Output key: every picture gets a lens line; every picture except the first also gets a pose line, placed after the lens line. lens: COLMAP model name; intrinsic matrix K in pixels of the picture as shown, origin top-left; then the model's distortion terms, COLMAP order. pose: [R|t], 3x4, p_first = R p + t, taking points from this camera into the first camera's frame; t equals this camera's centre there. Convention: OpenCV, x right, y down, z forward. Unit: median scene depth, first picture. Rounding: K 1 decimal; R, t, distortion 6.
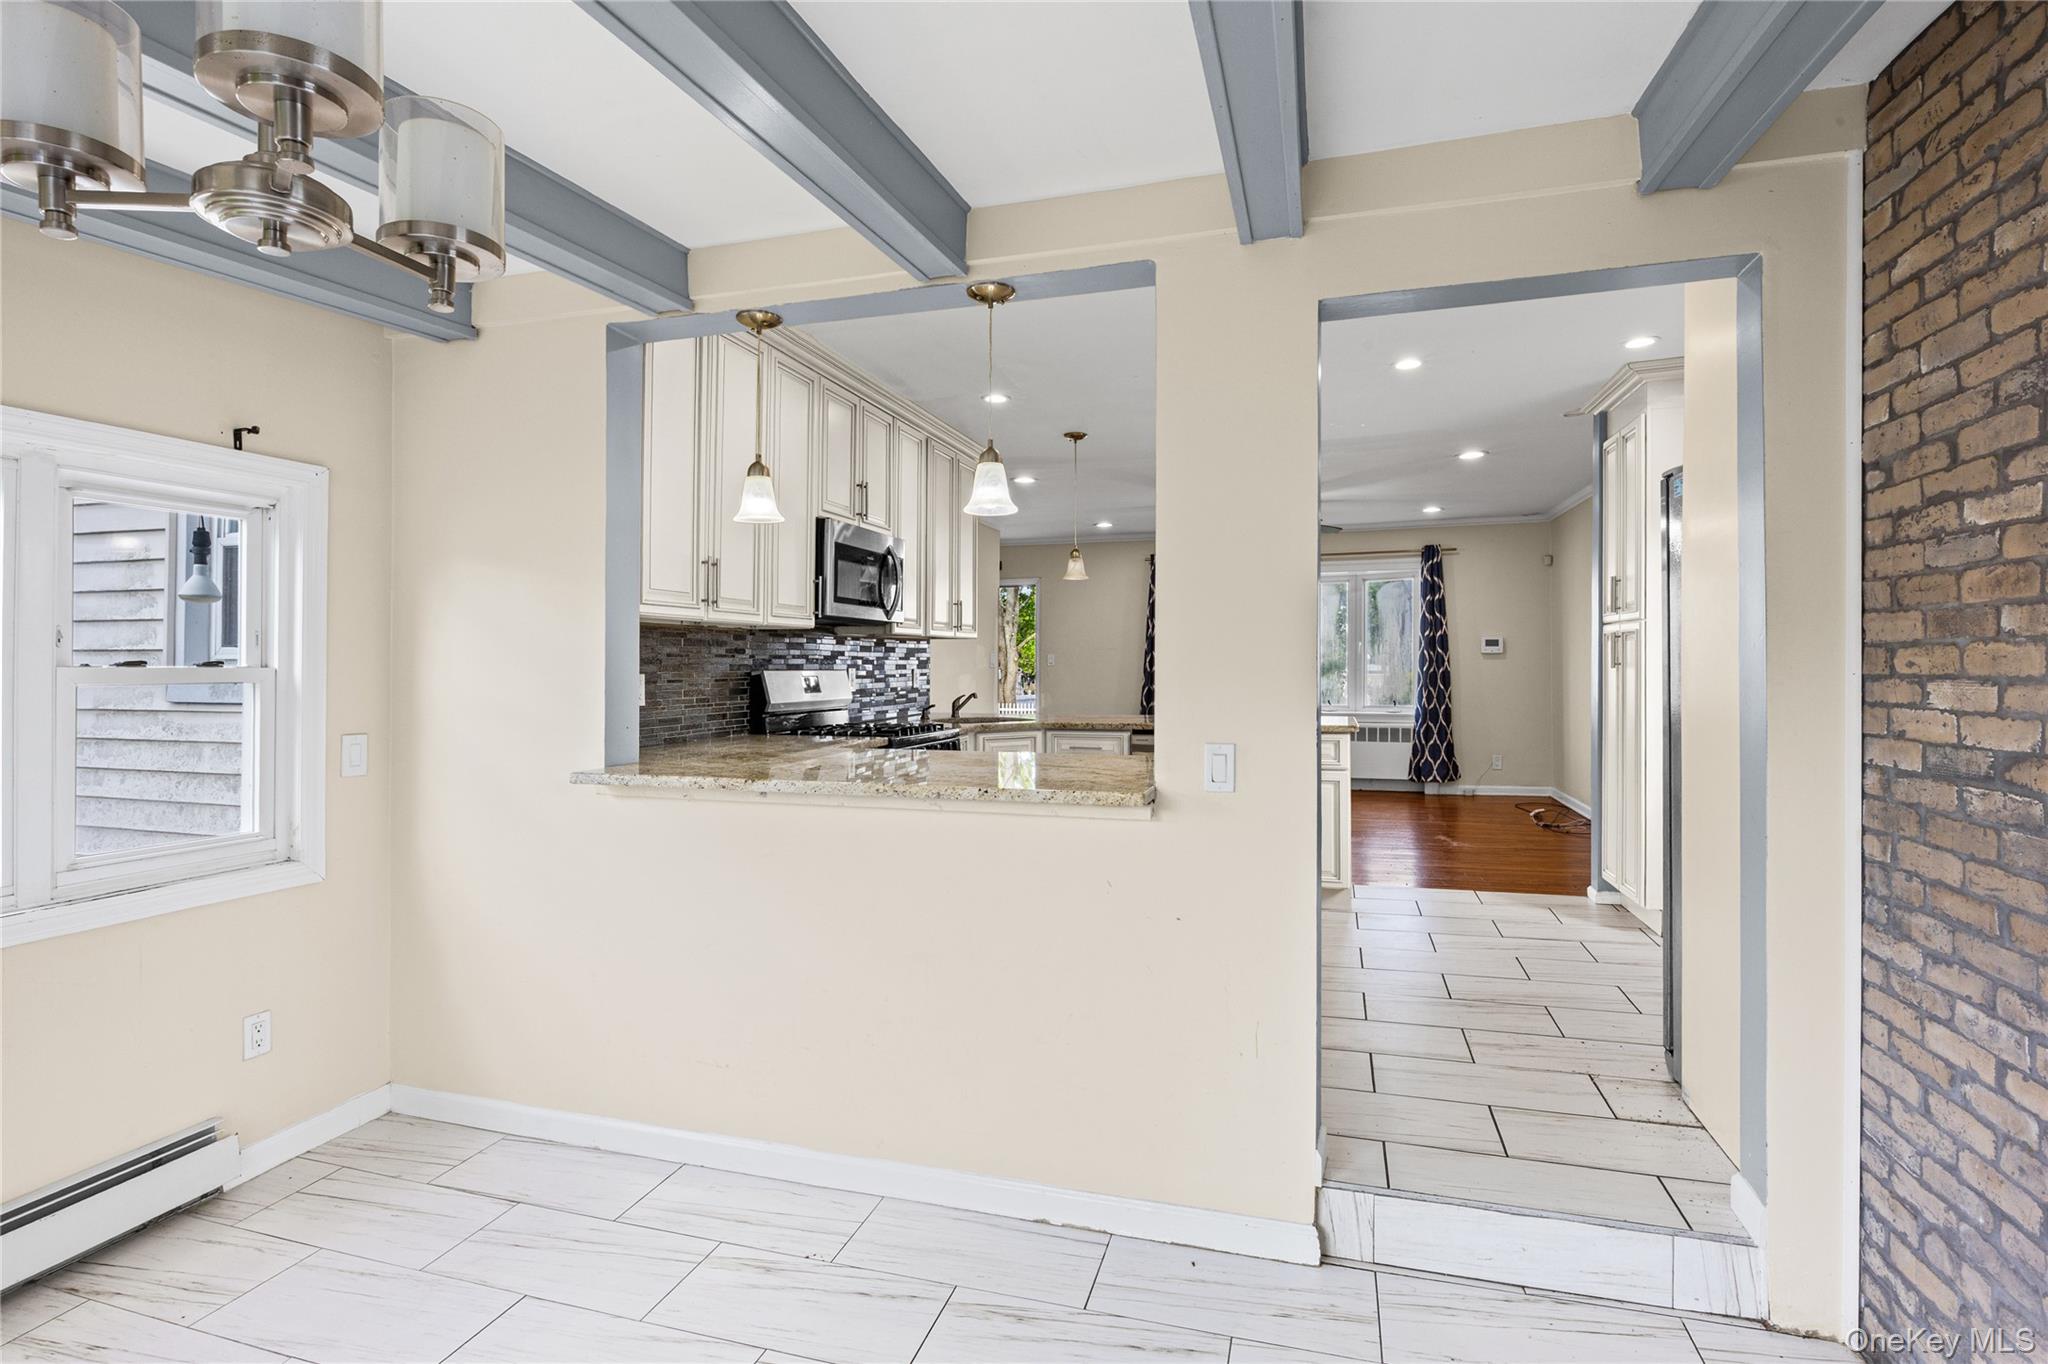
lens RADIAL K [[1003.8, 0, 1019.3], [0, 1003.8, 662.9], [0, 0, 1]] dist [-0.003414, -0.000317]
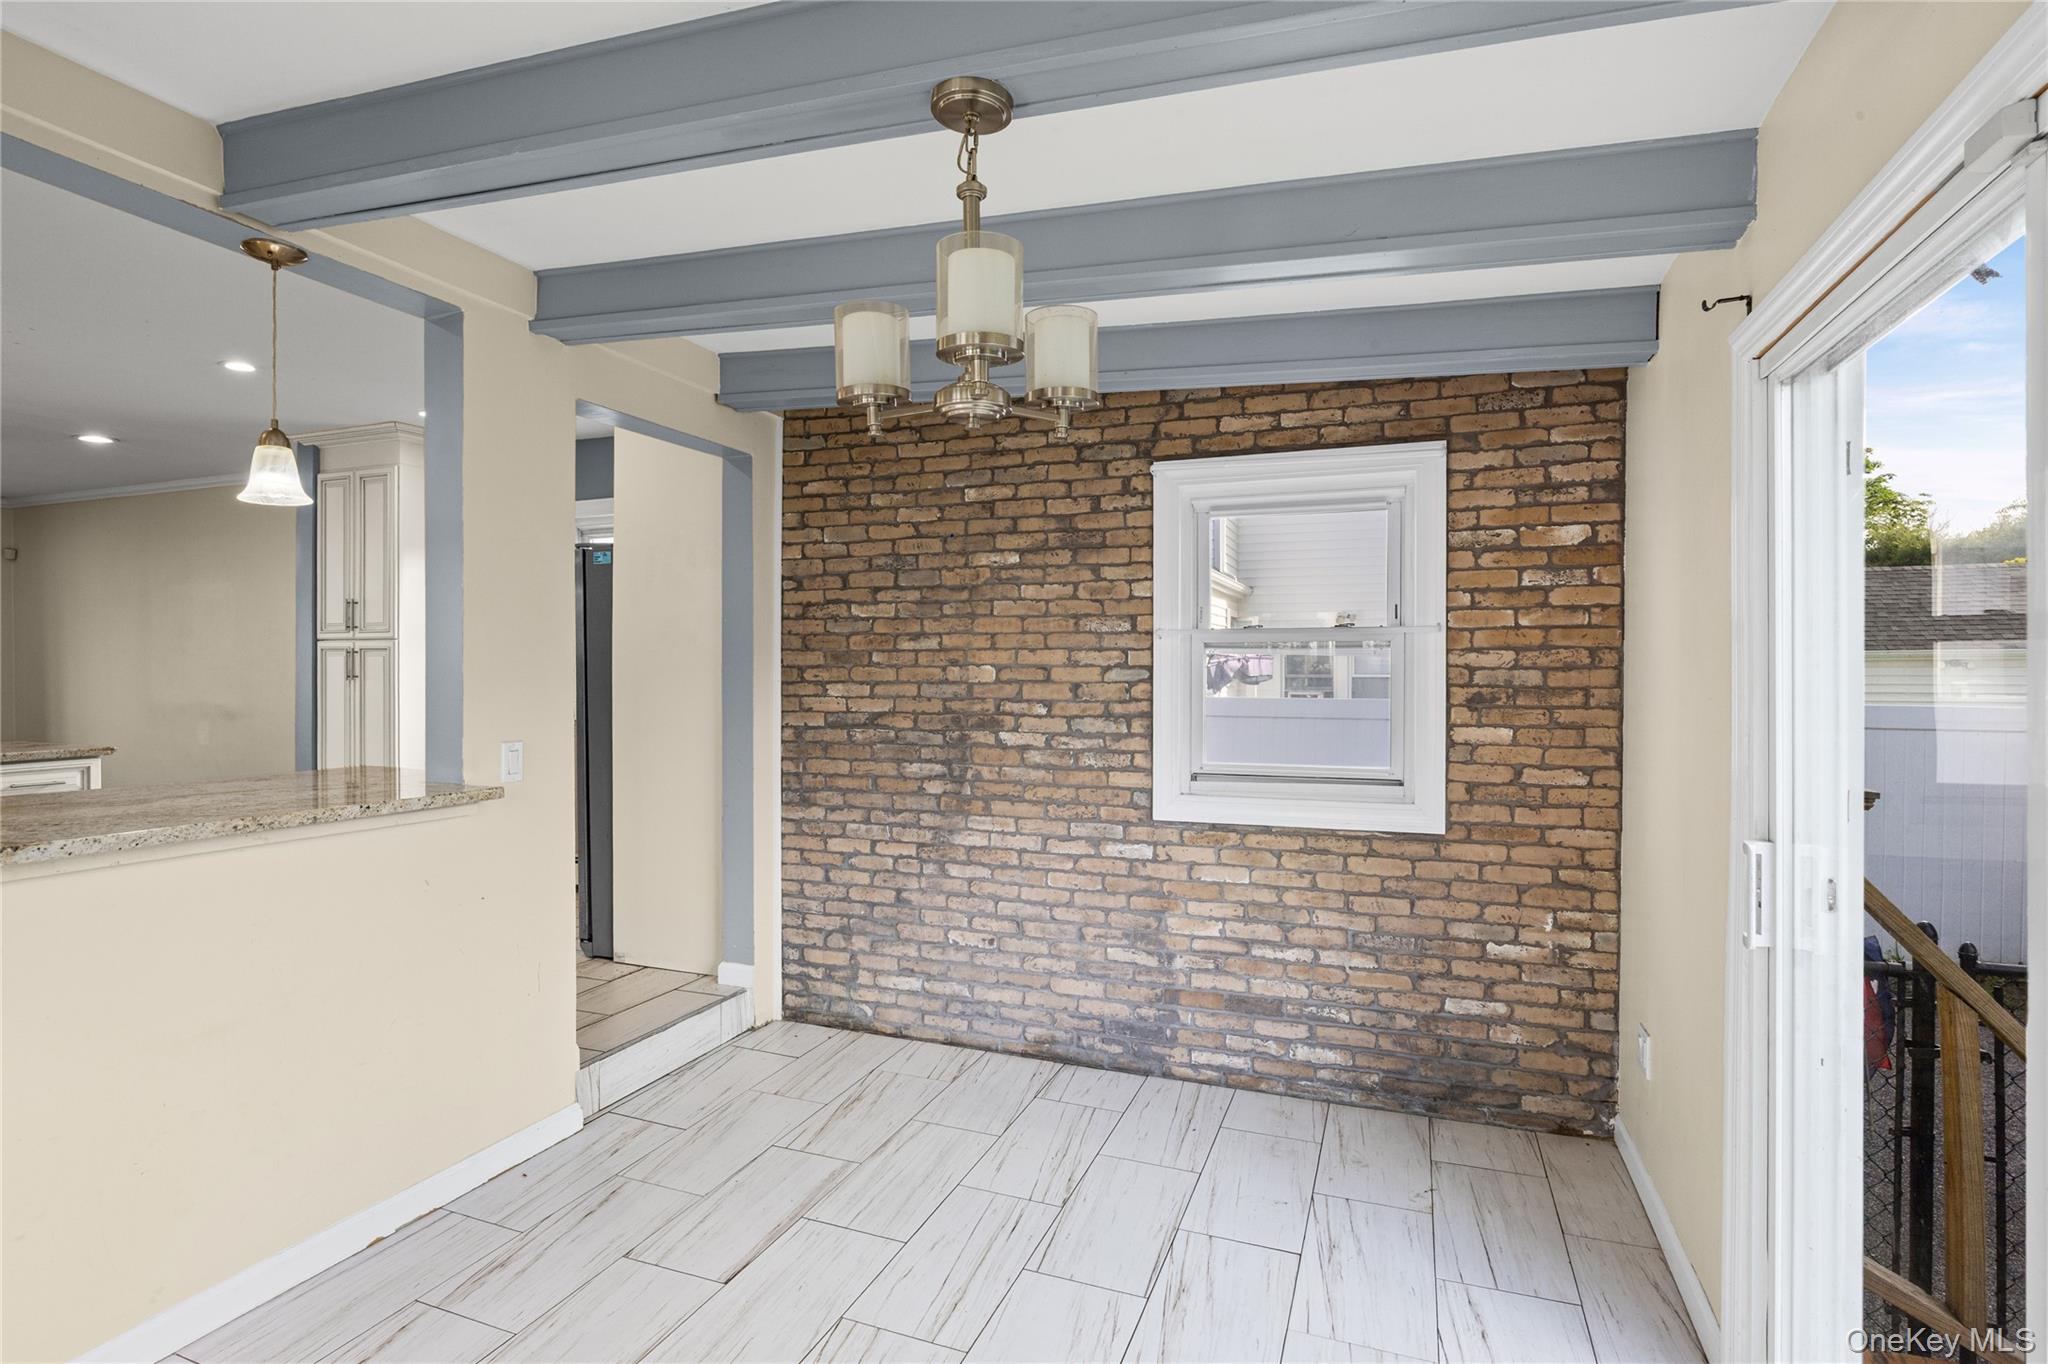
lens RADIAL K [[1002.1, 0, 1024.0], [0, 1002.1, 682.0], [0, 0, 1]] dist [-0.000817, -0.000007]
pose [[0.080535, -0.004051, 0.996744, -1.205957], [-0.001508, 0.999990, 0.004186, 0.004326], [-0.996751, -0.001840, 0.080528, 0.385394]]
